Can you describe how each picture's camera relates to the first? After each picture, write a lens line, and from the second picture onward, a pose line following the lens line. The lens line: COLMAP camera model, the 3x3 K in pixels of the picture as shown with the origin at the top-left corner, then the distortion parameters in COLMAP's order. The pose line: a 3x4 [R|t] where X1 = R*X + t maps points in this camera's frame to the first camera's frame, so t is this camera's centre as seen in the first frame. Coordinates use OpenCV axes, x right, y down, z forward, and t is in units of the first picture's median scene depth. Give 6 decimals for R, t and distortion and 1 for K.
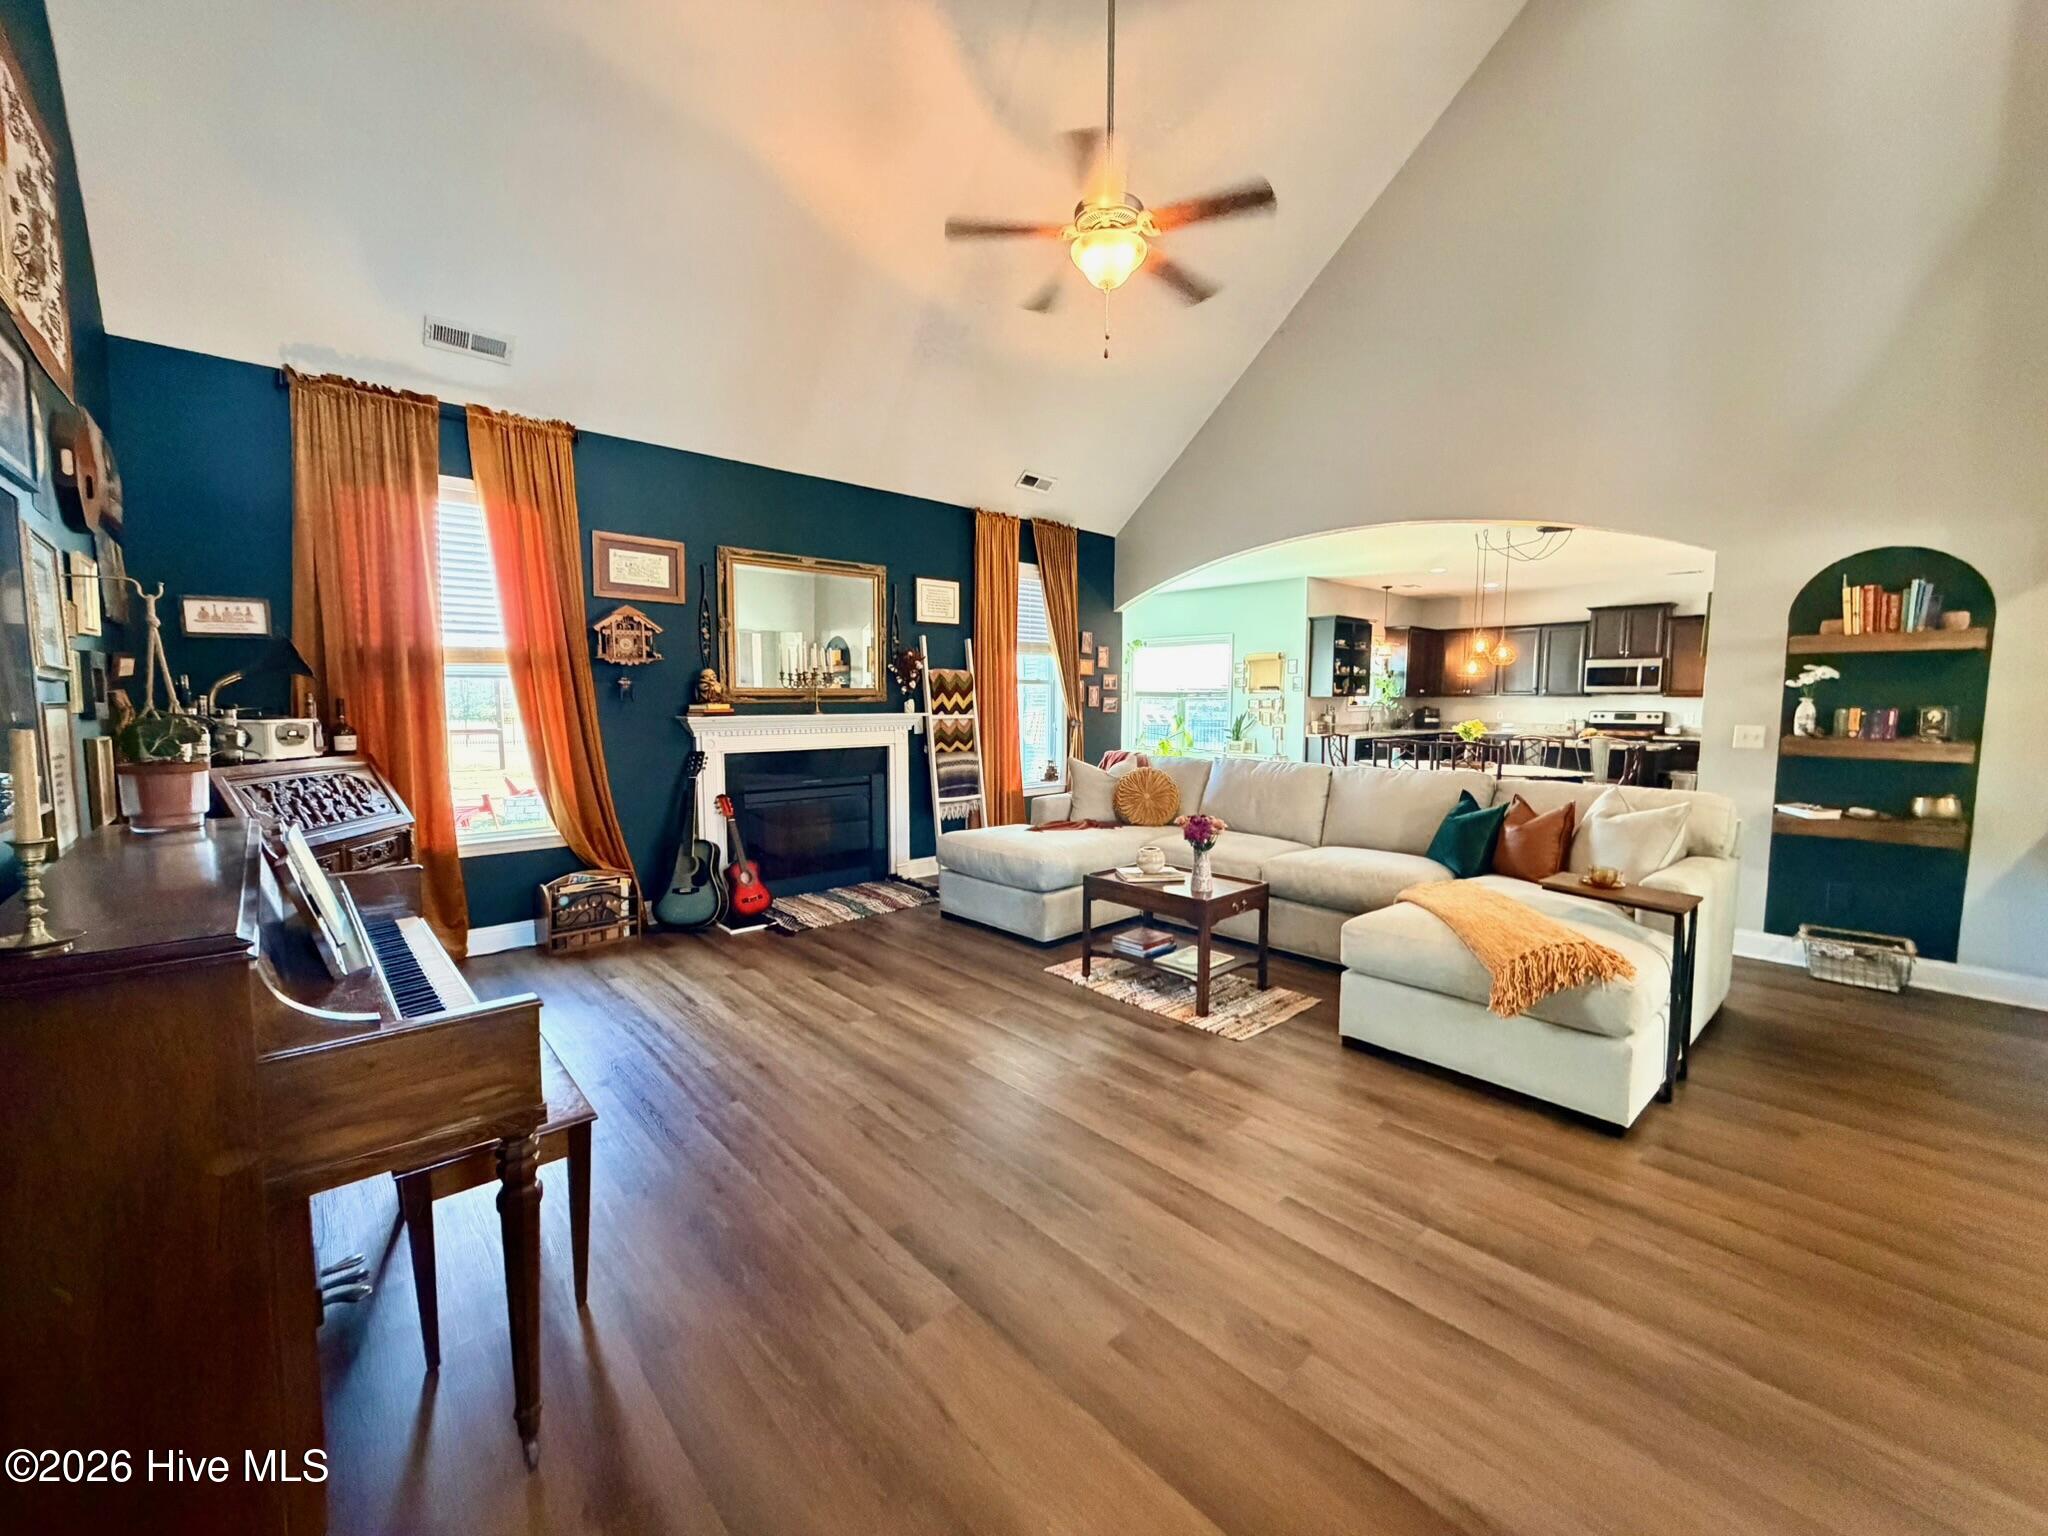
lens RADIAL K [[813.7, 0, 1023.8], [0, 813.7, 772.2], [0, 0, 1]] dist [-0.000232, 0.000599]
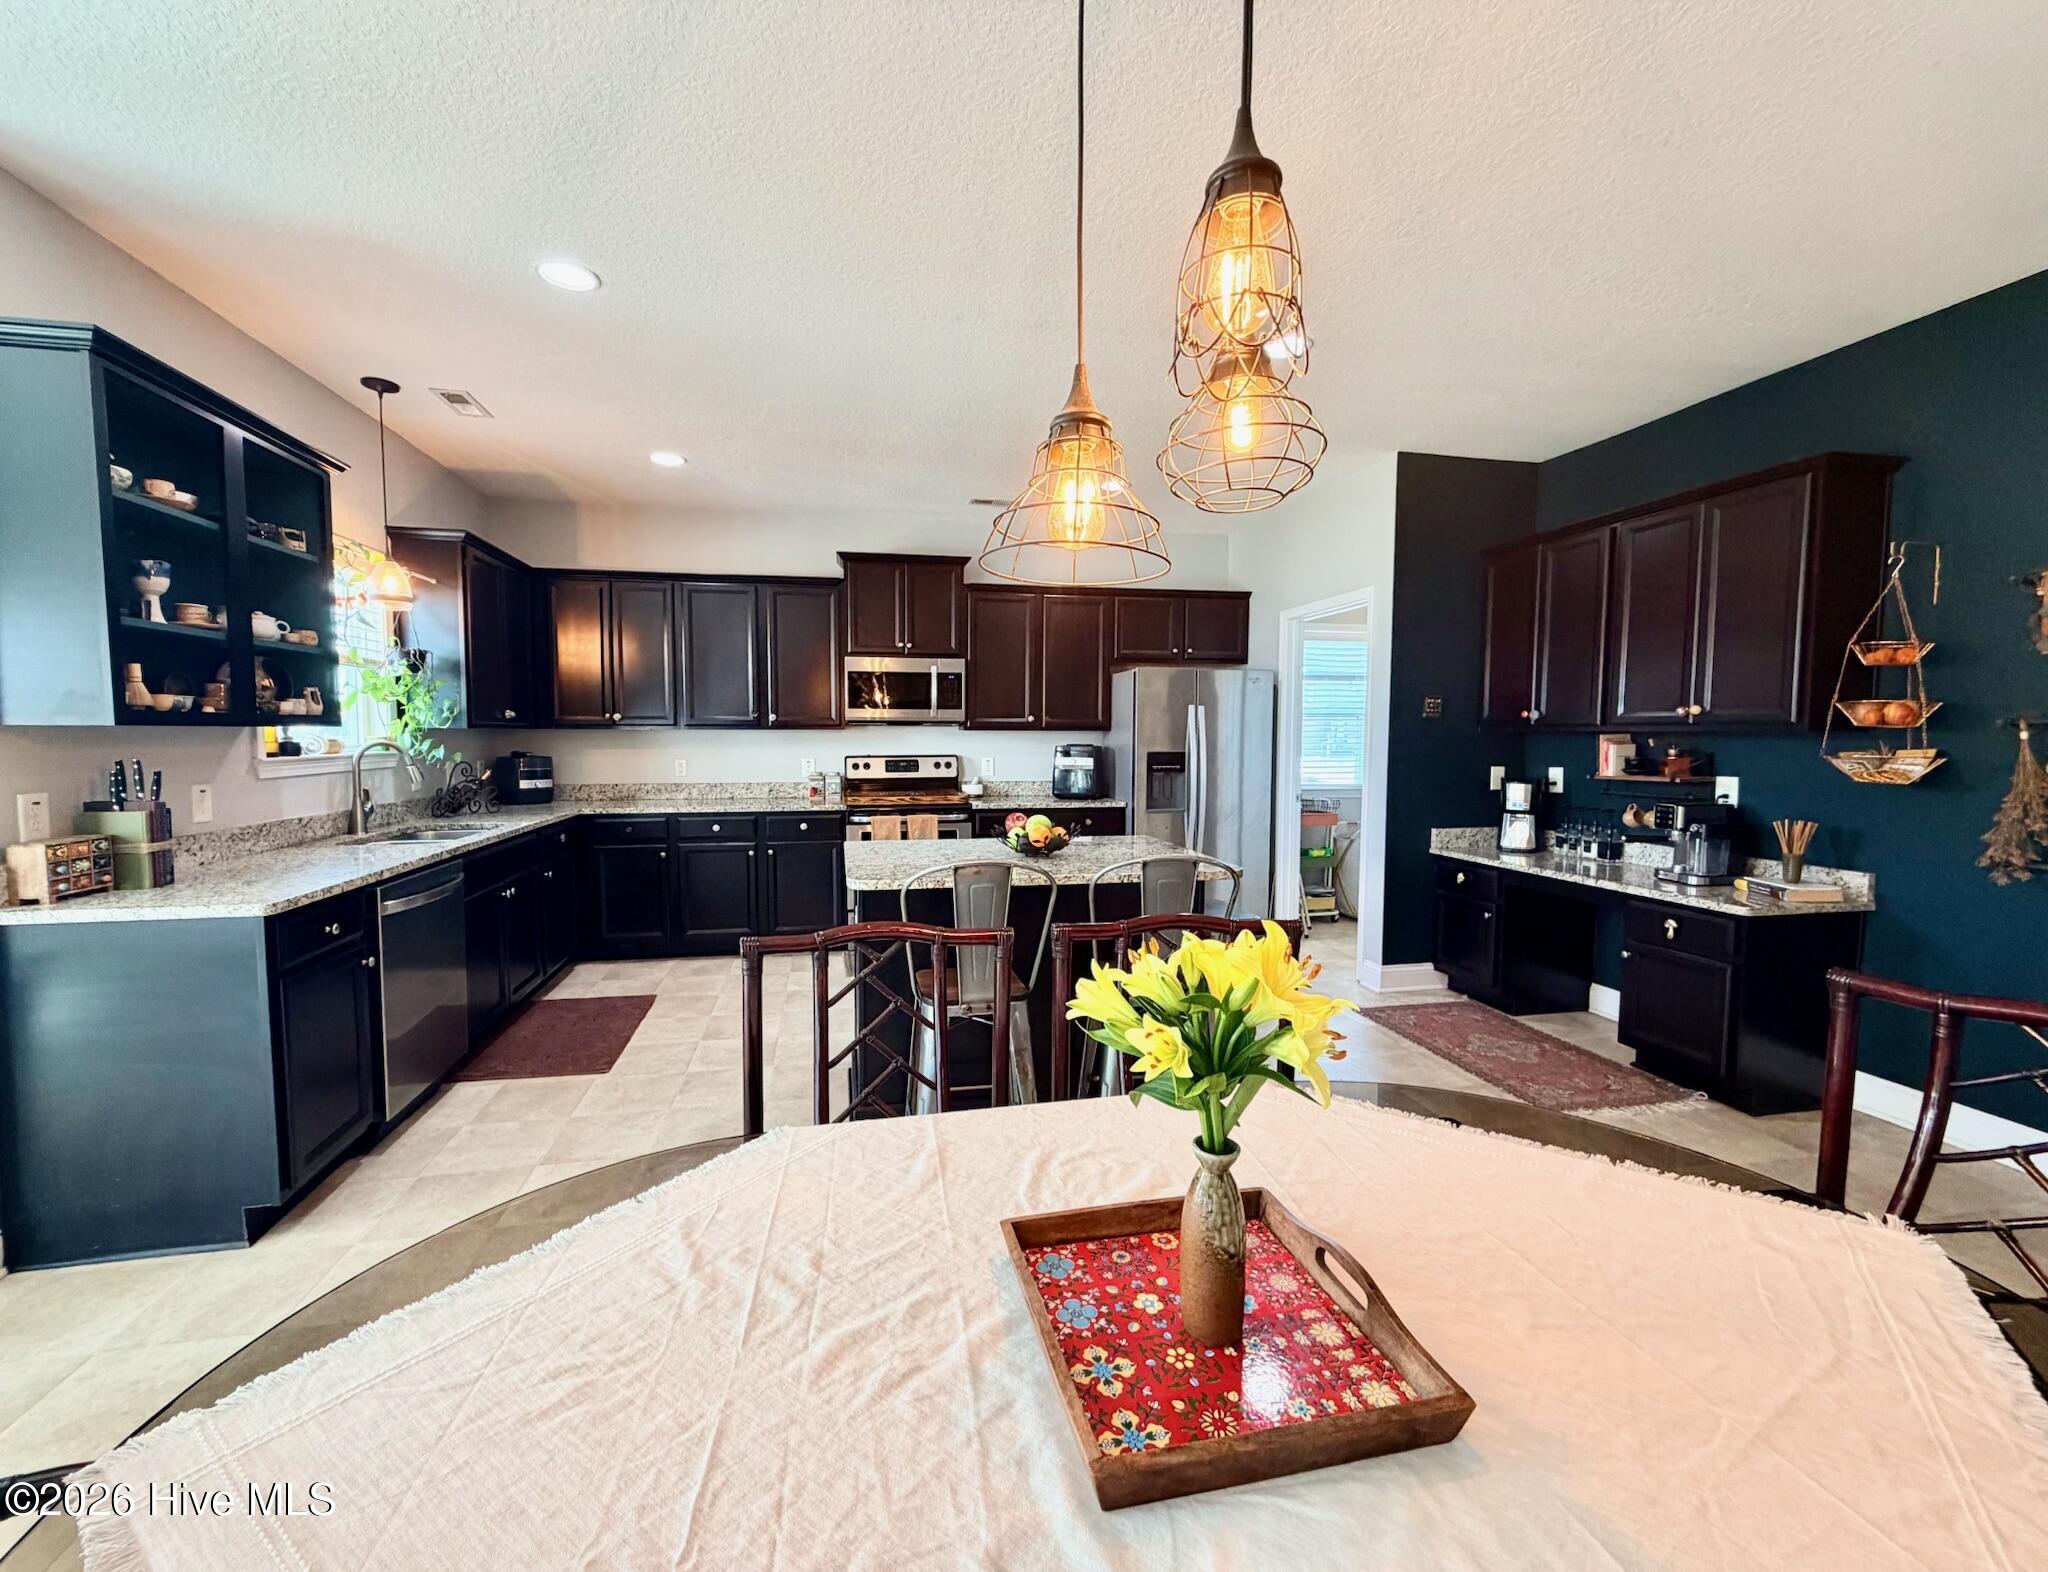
lens RADIAL K [[829.4, 0, 992.9], [0, 829.4, 785.8], [0, 0, 1]] dist [-0.003192, -0.000117]
pose [[0.521484, -0.055704, 0.851441, 0.657903], [0.077555, 0.996831, 0.017716, -0.132505], [-0.849729, 0.056795, 0.524152, 1.452855]]
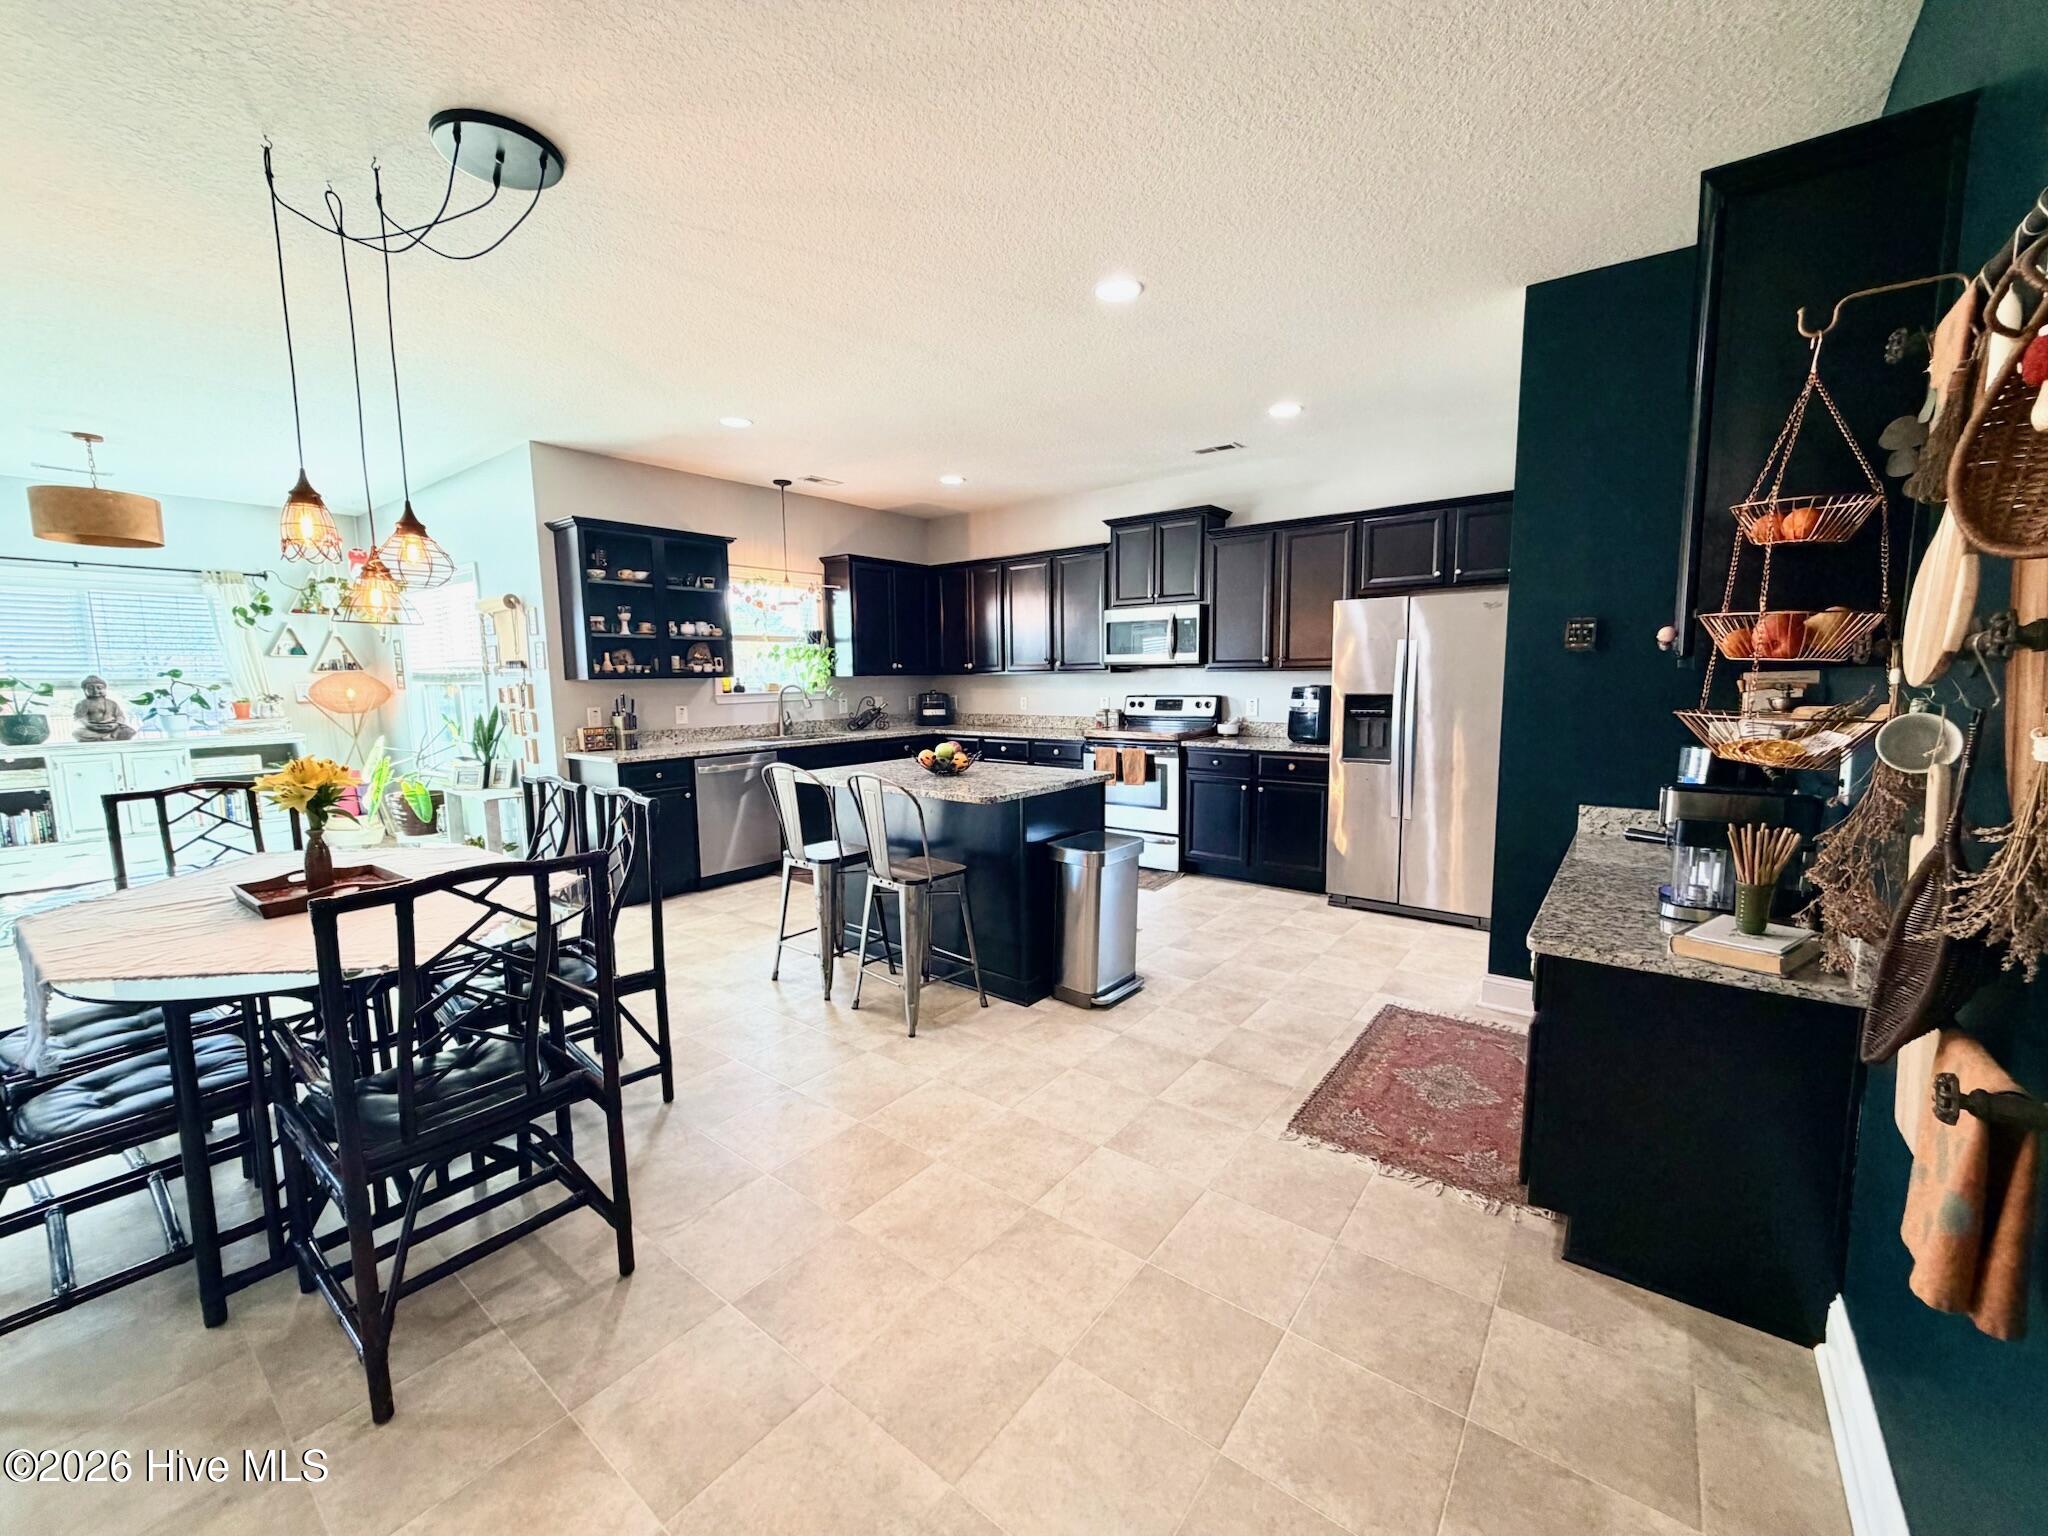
lens RADIAL K [[813.7, 0, 1017.6], [0, 813.7, 765.4], [0, 0, 1]] dist [-0.000232, 0.000599]
pose [[0.985224, -0.033663, 0.167928, 1.163038], [0.030395, 0.999296, 0.021995, -0.088709], [-0.168550, -0.016566, 0.985554, 0.943536]]
